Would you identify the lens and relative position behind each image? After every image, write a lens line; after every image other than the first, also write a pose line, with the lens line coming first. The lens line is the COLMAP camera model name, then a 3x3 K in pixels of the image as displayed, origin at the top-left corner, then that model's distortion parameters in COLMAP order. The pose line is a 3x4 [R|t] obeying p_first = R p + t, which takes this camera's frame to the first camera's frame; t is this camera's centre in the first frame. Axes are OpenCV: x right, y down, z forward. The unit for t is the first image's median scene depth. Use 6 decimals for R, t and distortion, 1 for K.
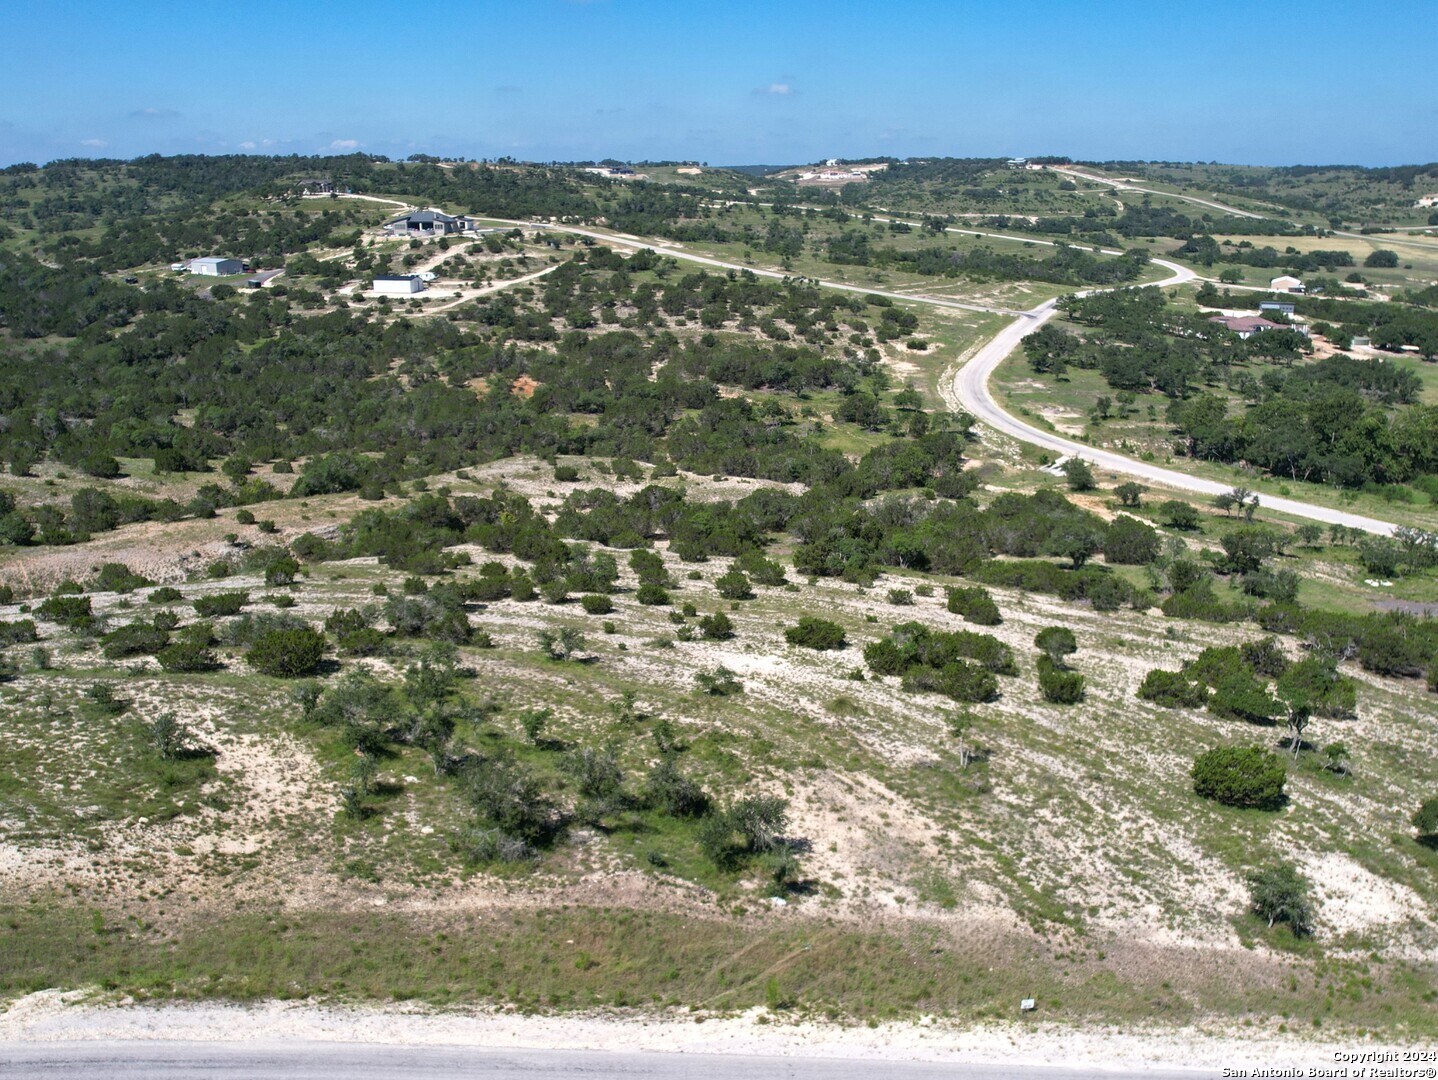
lens RADIAL K [[1236.0, 0, 719.0], [0, 1236.0, 540.0], [0, 0, 1]] dist [-0.055894, 0.014277]
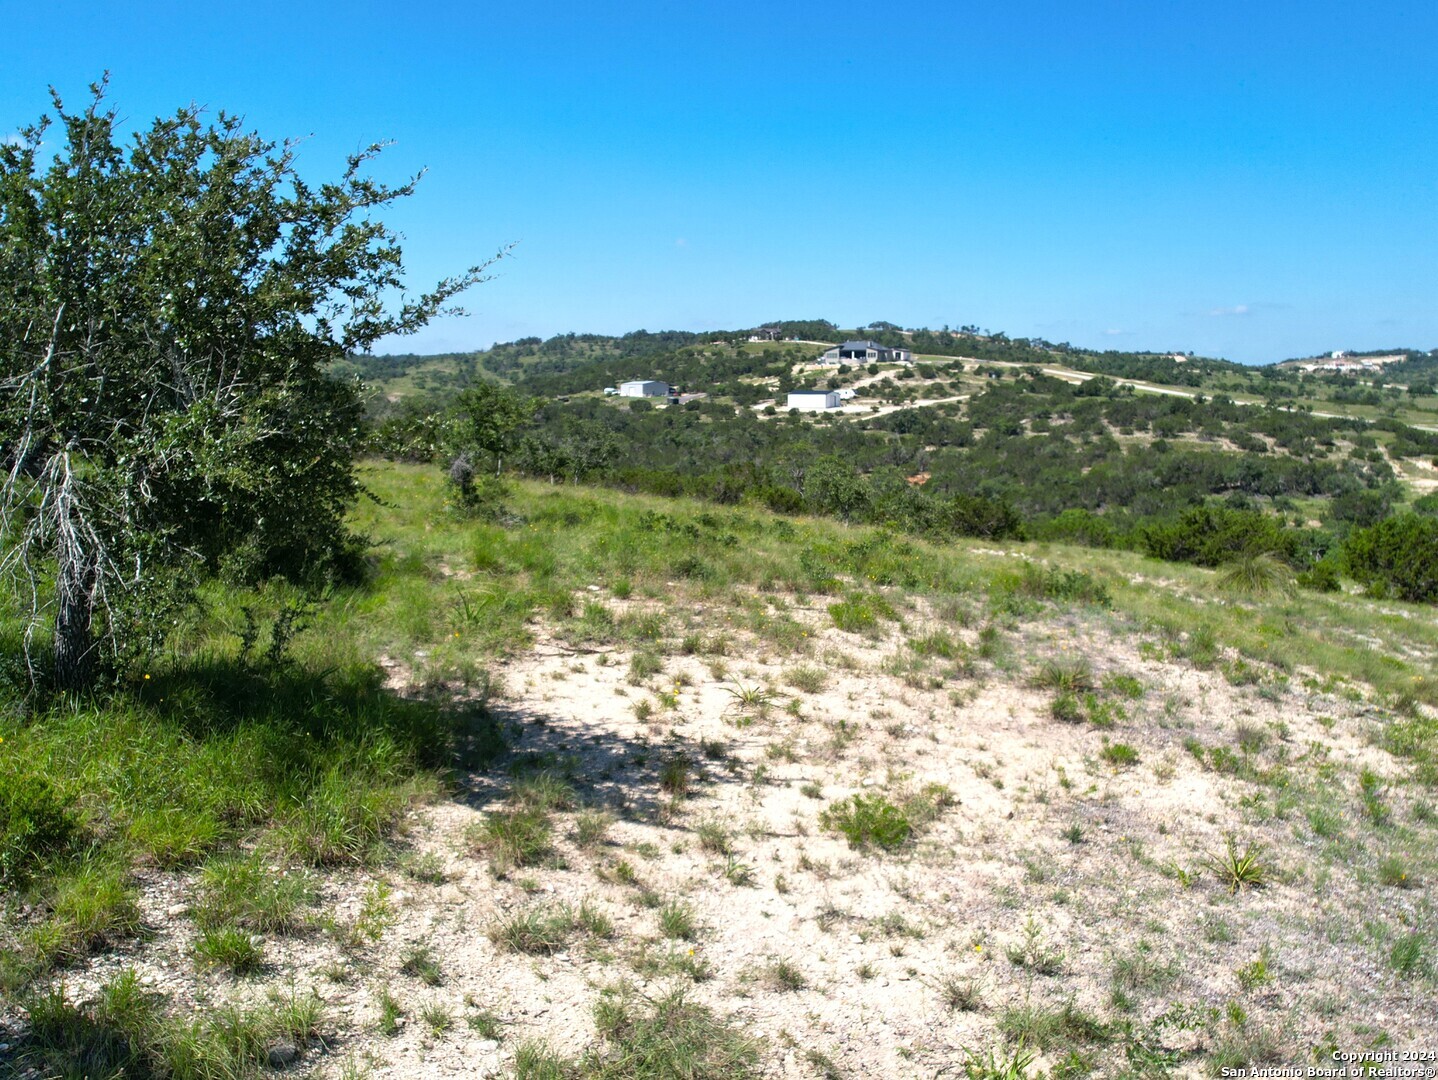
lens RADIAL K [[1235.9, 0, 718.2], [0, 1235.9, 548.2], [0, 0, 1]] dist [-0.056396, 0.008786]
pose [[0.928480, 0.050064, -0.367993, 0.019145], [-0.108431, 0.984242, -0.139680, 0.039762], [0.355202, 0.169592, 0.919277, 0.146557]]
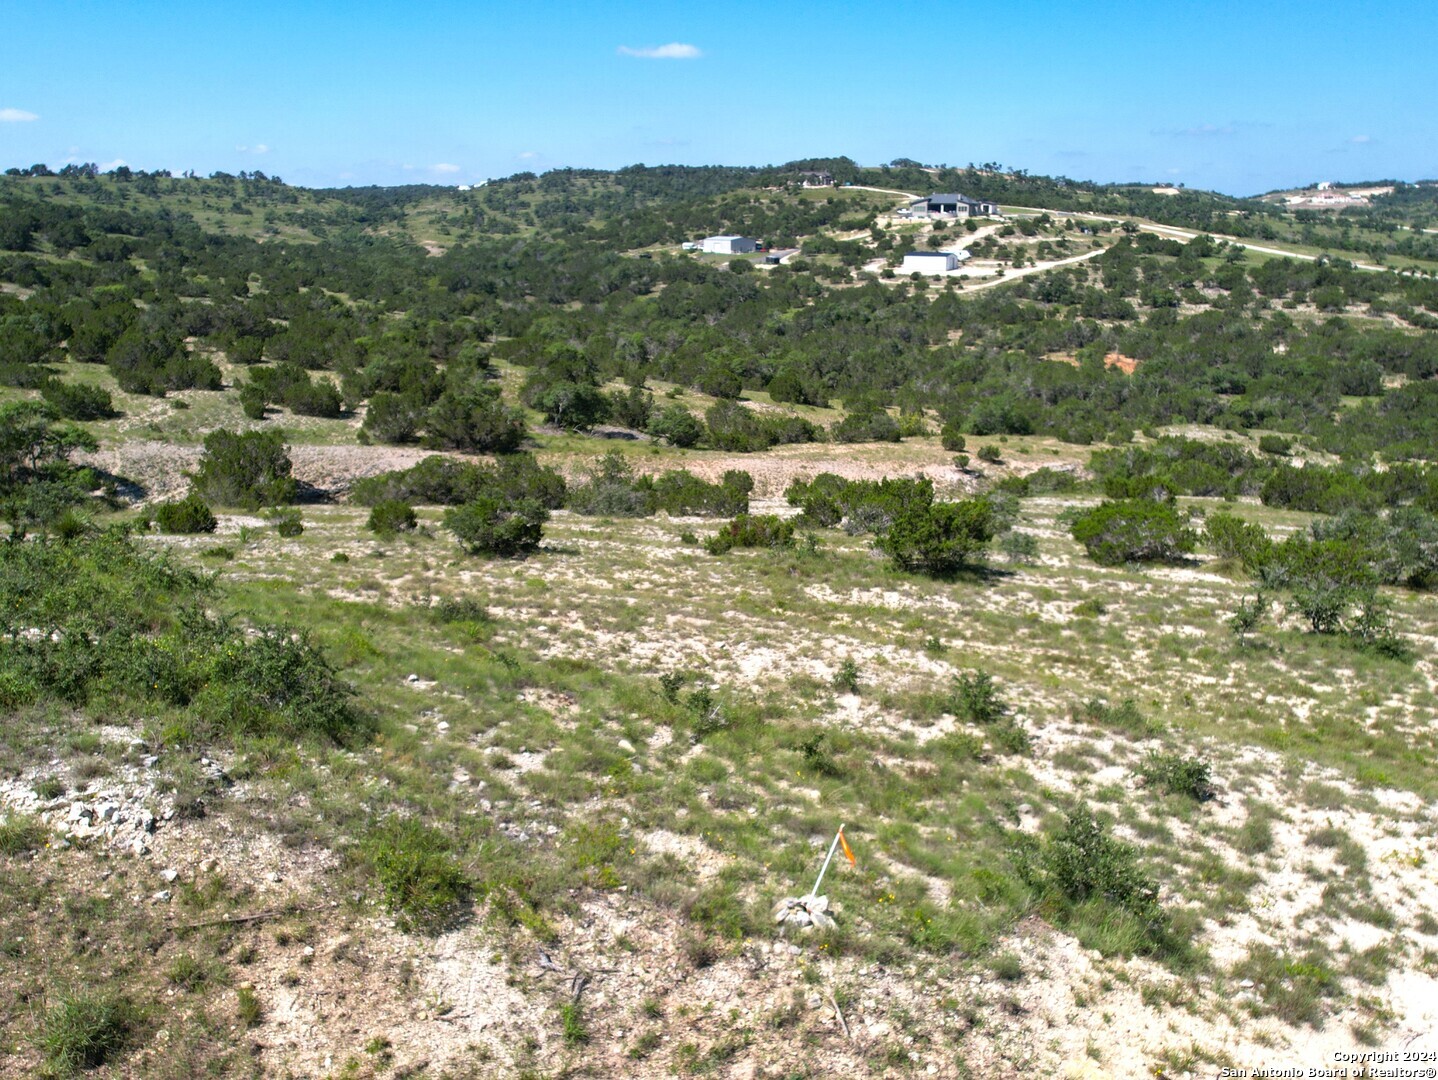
lens RADIAL K [[1235.9, 0, 718.2], [0, 1235.9, 548.2], [0, 0, 1]] dist [-0.056396, 0.008786]
pose [[0.945137, 0.085090, -0.315397, -0.108511], [-0.092123, 0.995720, -0.007427, 0.024082], [0.313415, 0.036075, 0.948931, 0.101704]]
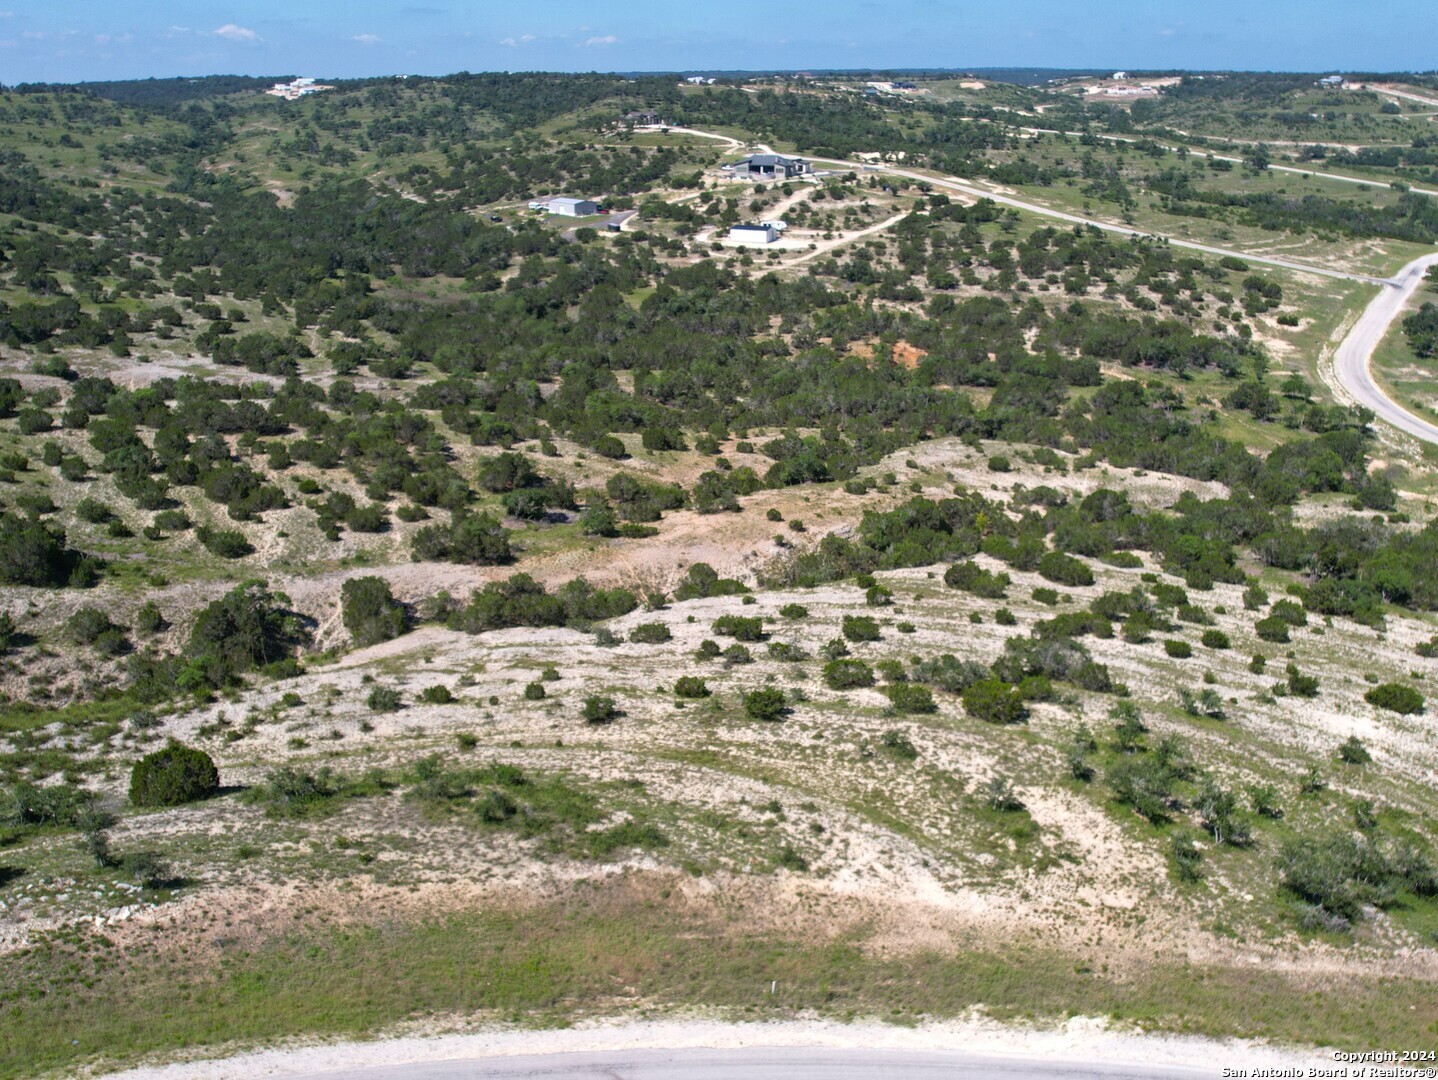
lens RADIAL K [[1235.9, 0, 718.2], [0, 1235.9, 548.2], [0, 0, 1]] dist [-0.056396, 0.008786]
pose [[0.981684, 0.066923, -0.178378, -0.088849], [-0.052094, 0.994883, 0.086564, -0.032305], [0.183258, -0.075686, 0.980147, -0.050828]]
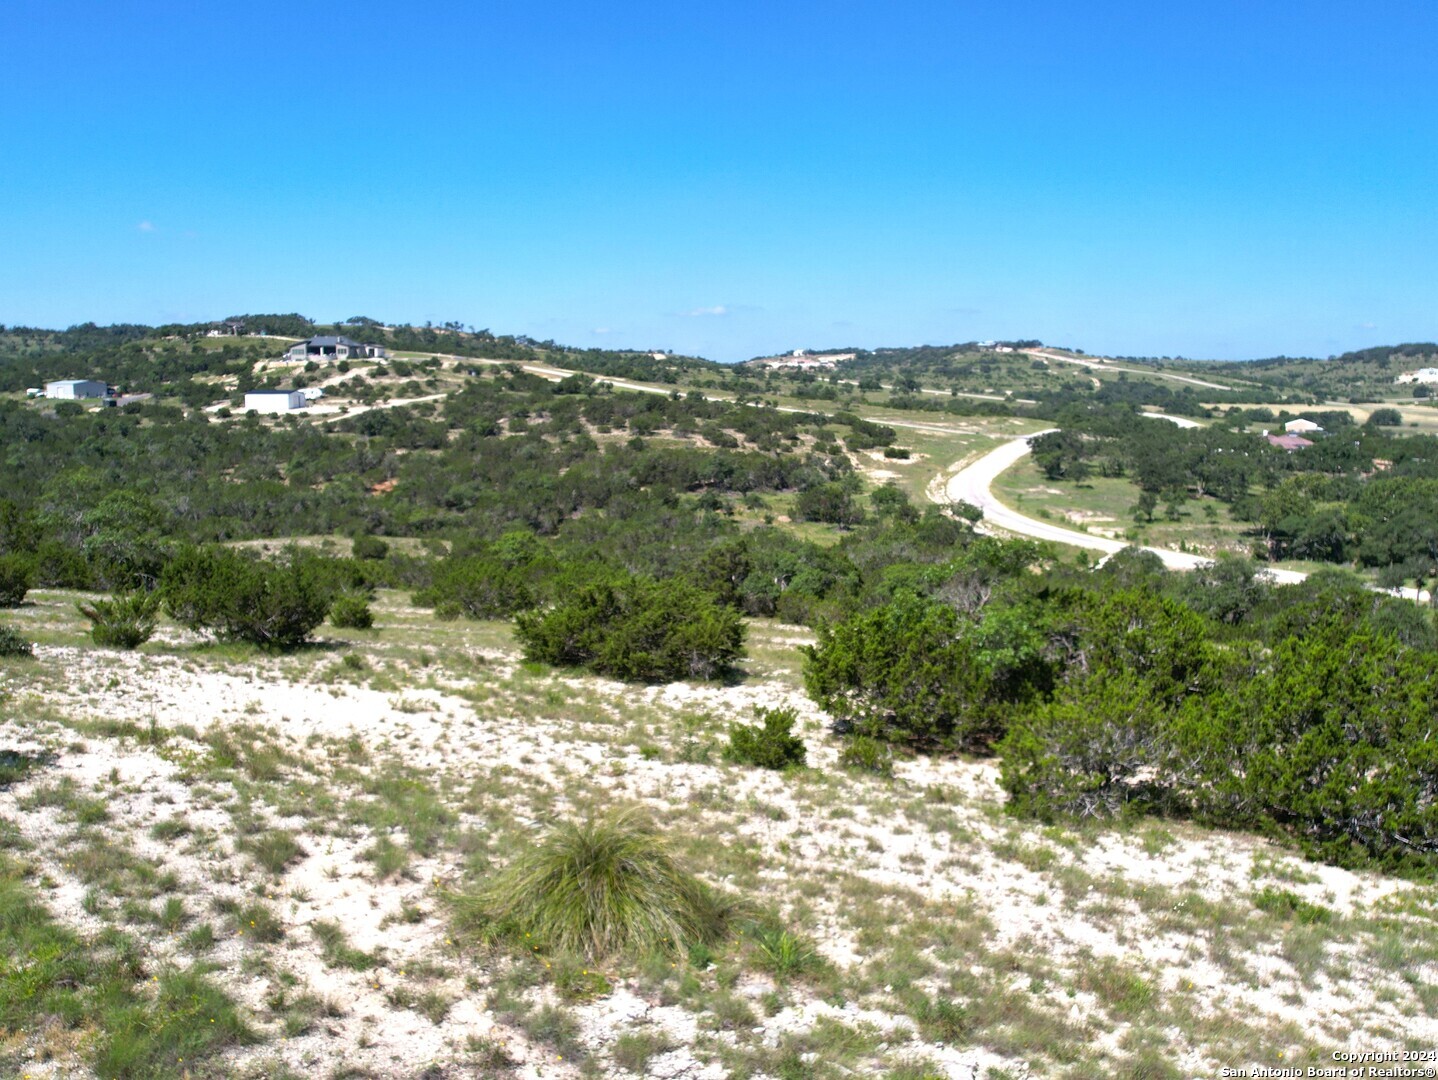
lens RADIAL K [[1235.9, 0, 718.2], [0, 1235.9, 548.2], [0, 0, 1]] dist [-0.056396, 0.008786]
pose [[0.999775, -0.000273, 0.021189, 0.023746], [0.003636, 0.987293, -0.158870, 0.026147], [-0.020877, 0.158911, 0.987072, 0.190598]]
